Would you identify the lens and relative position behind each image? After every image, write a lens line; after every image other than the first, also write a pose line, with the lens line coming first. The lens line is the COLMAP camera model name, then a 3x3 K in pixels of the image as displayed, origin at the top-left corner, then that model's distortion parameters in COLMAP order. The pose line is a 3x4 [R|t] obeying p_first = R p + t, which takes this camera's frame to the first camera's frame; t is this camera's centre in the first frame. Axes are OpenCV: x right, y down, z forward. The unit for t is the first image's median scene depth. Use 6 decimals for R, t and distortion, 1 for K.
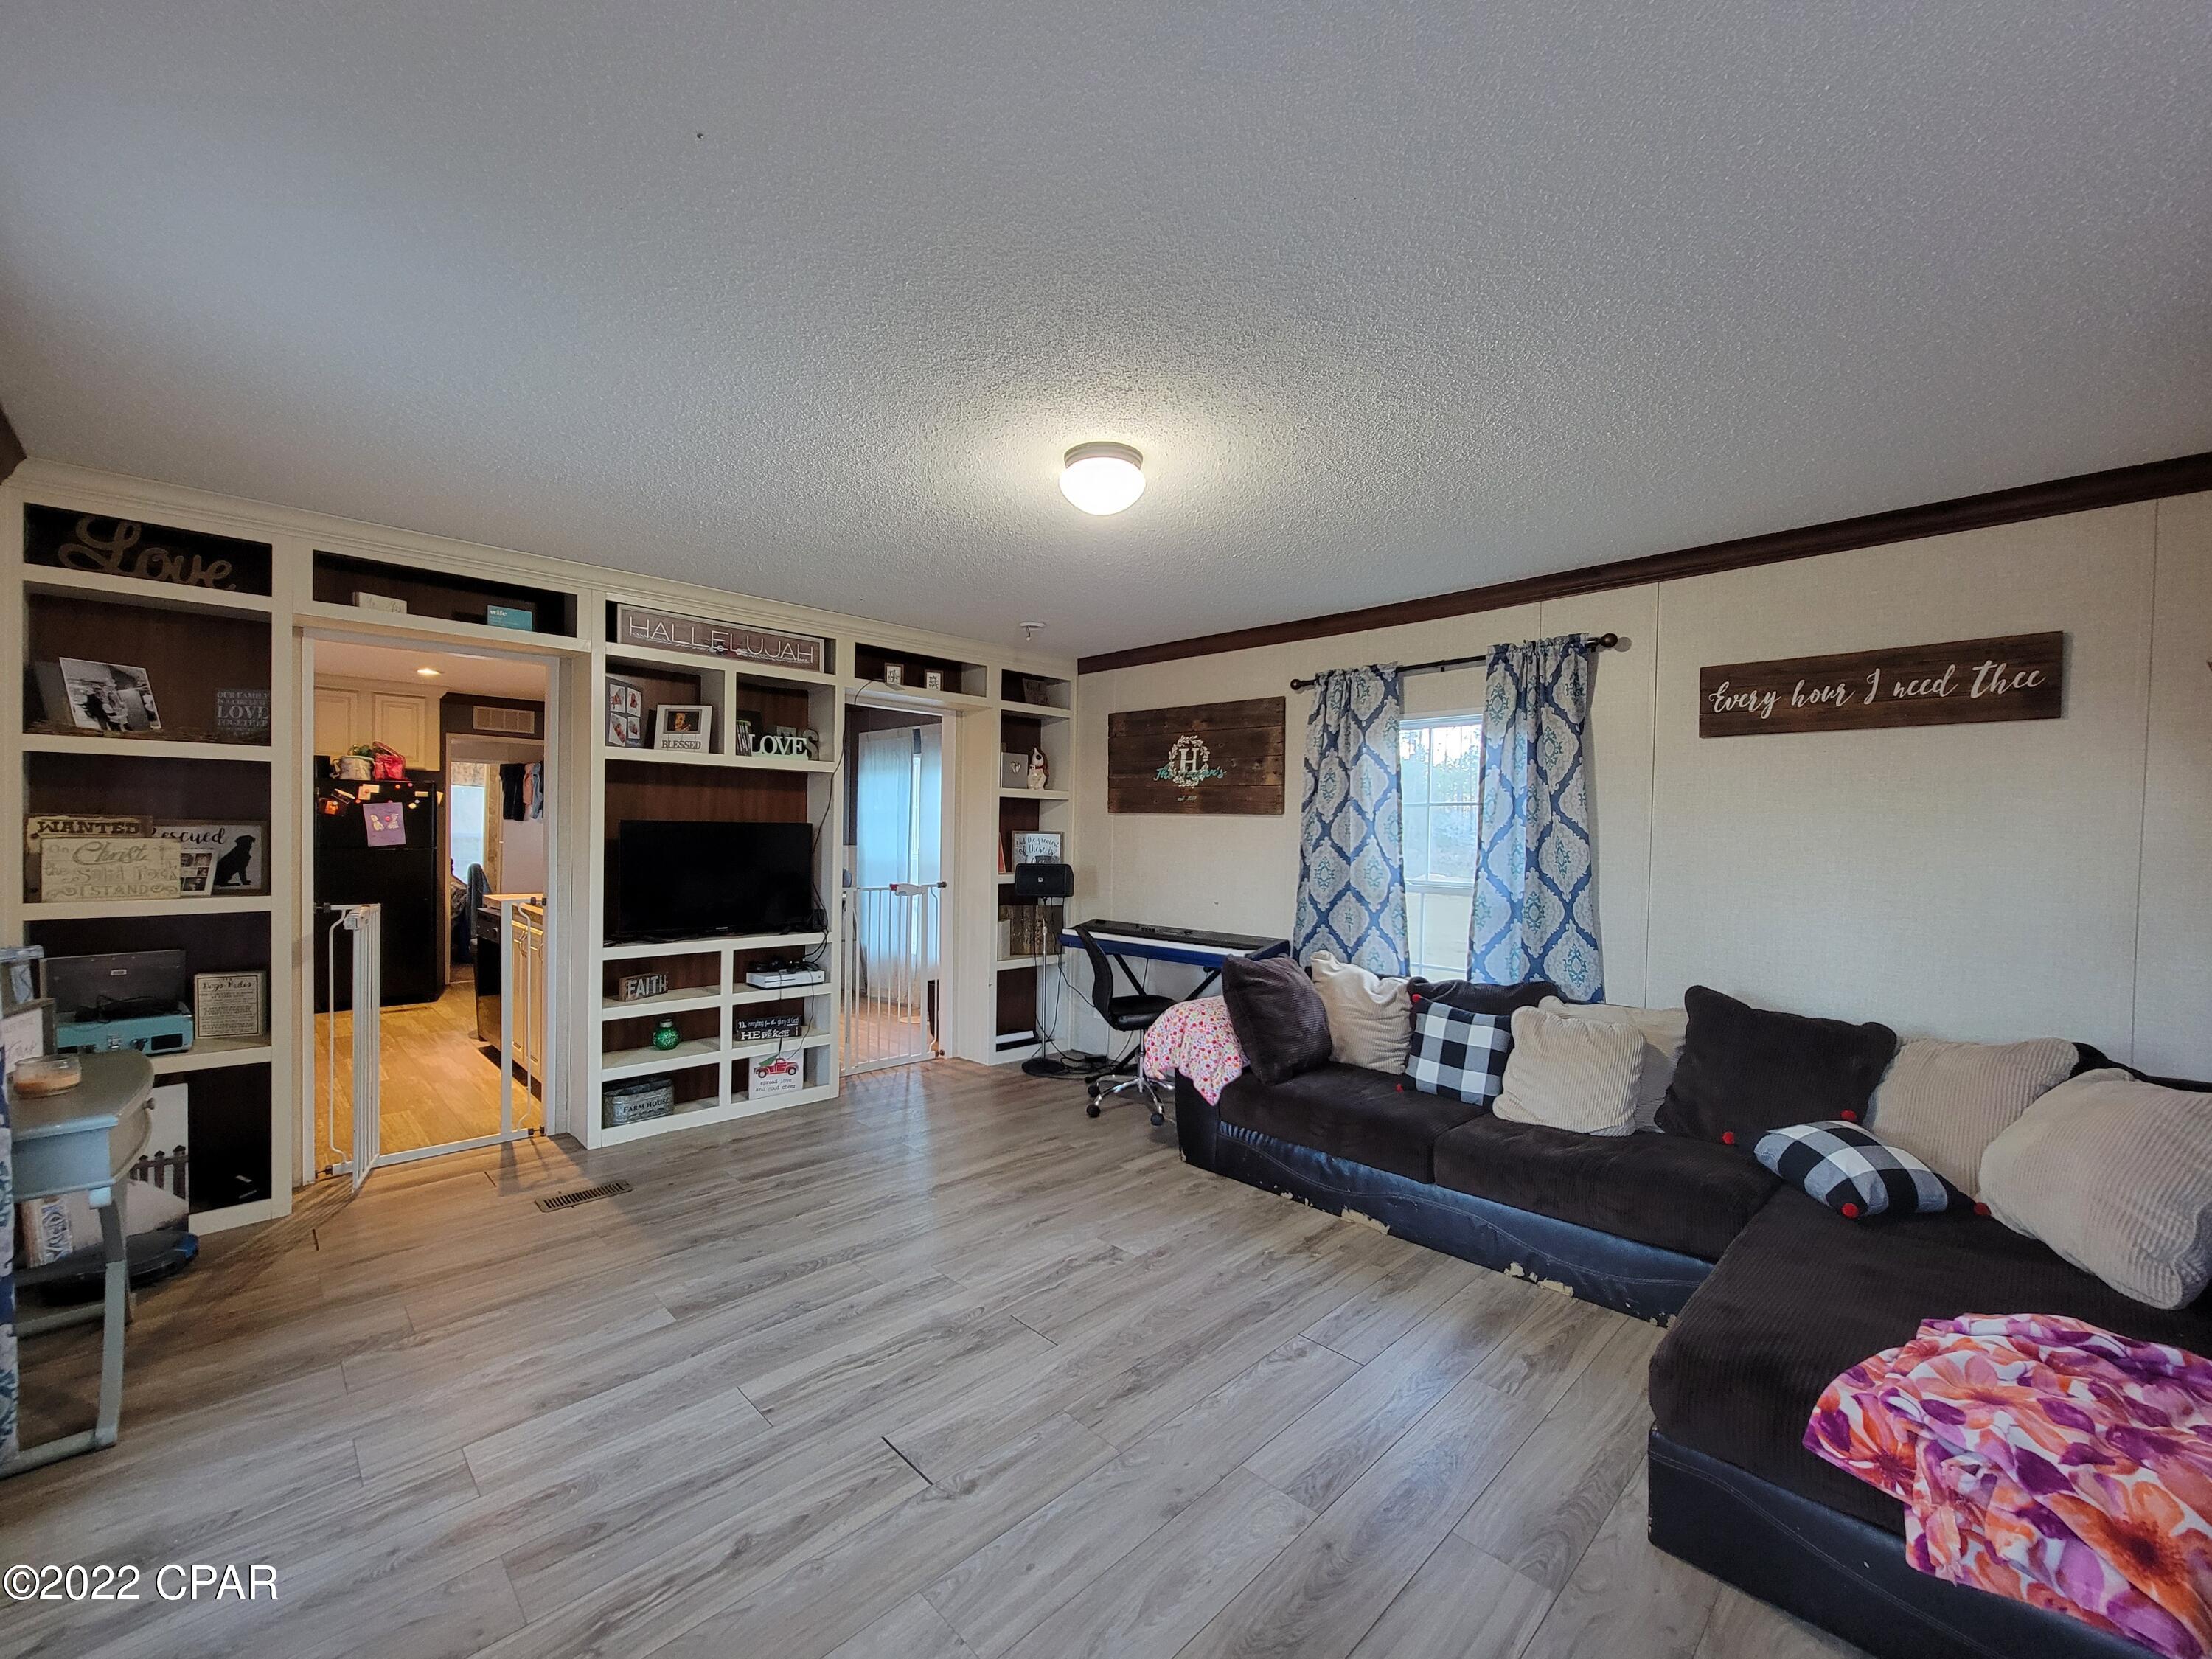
lens RADIAL K [[884.3, 0, 1101.6], [0, 884.3, 835.5], [0, 0, 1]] dist [-0.003263, 0.000004]
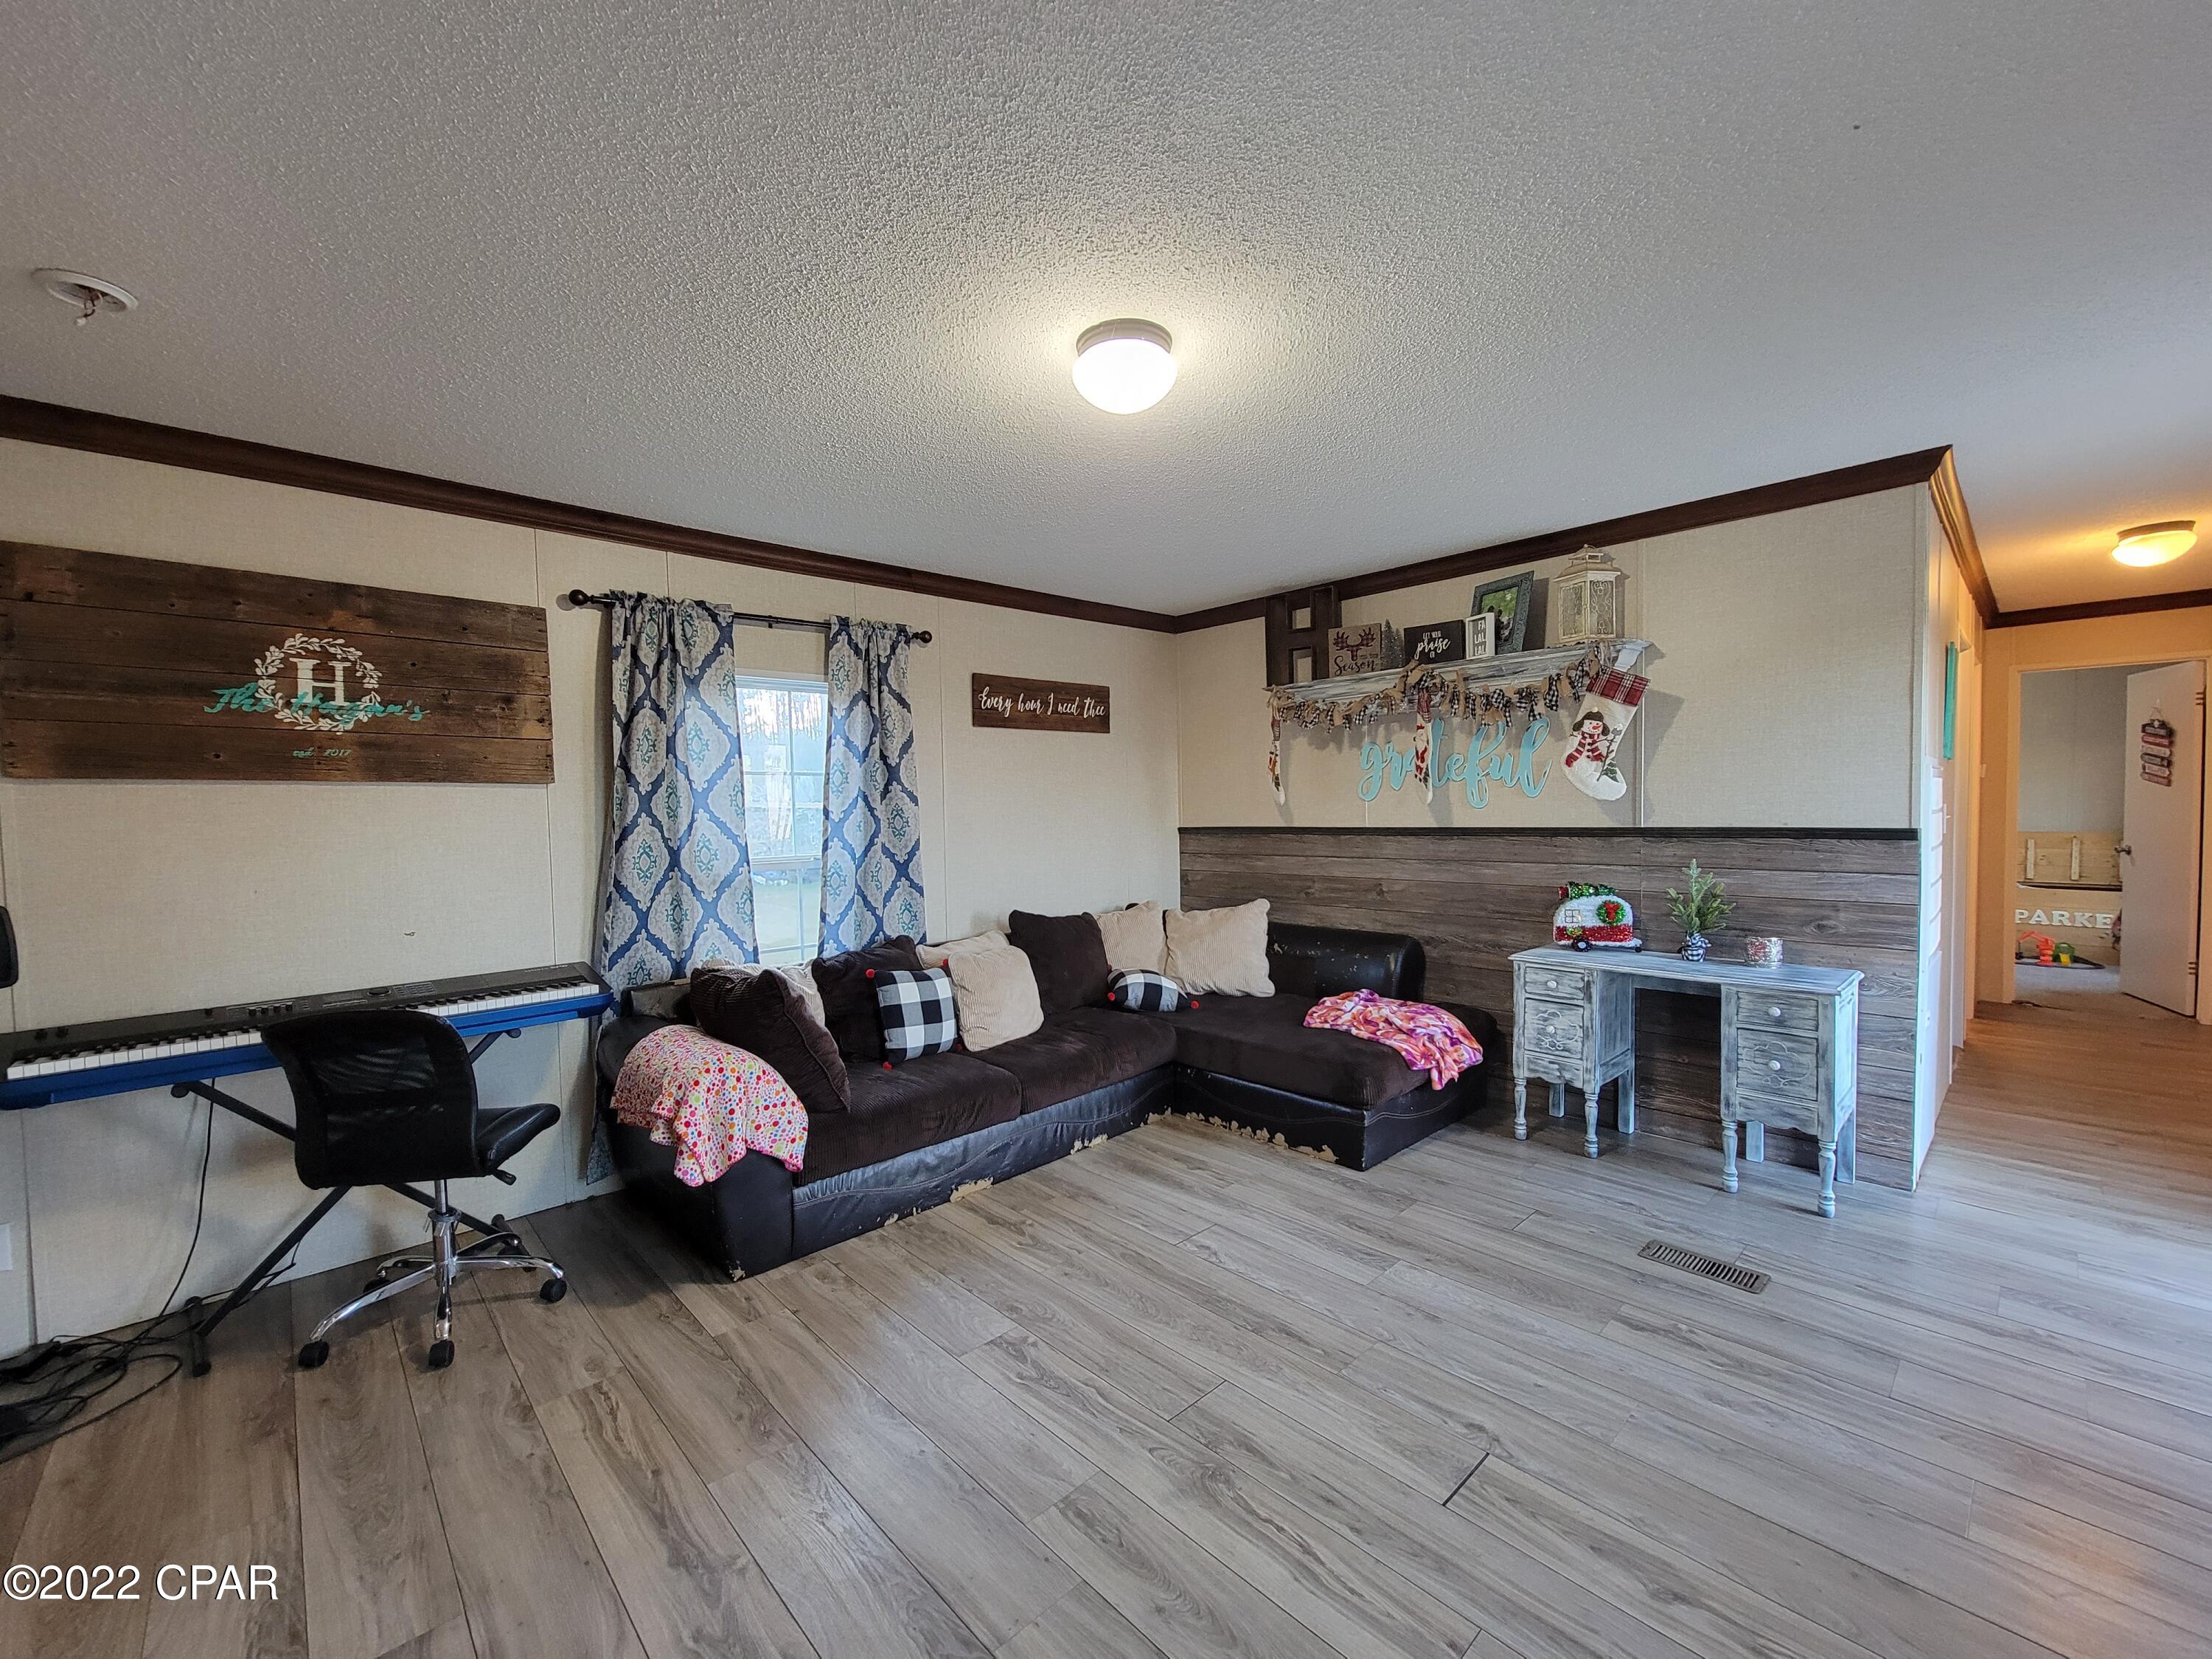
lens RADIAL K [[884.3, 0, 1102.3], [0, 884.3, 833.6], [0, 0, 1]] dist [-0.003263, 0.000004]
pose [[0.039570, -0.048582, 0.998035, -0.608493], [0.026370, 0.998520, 0.047560, -0.008044], [-0.998869, 0.024437, 0.040793, 0.720617]]
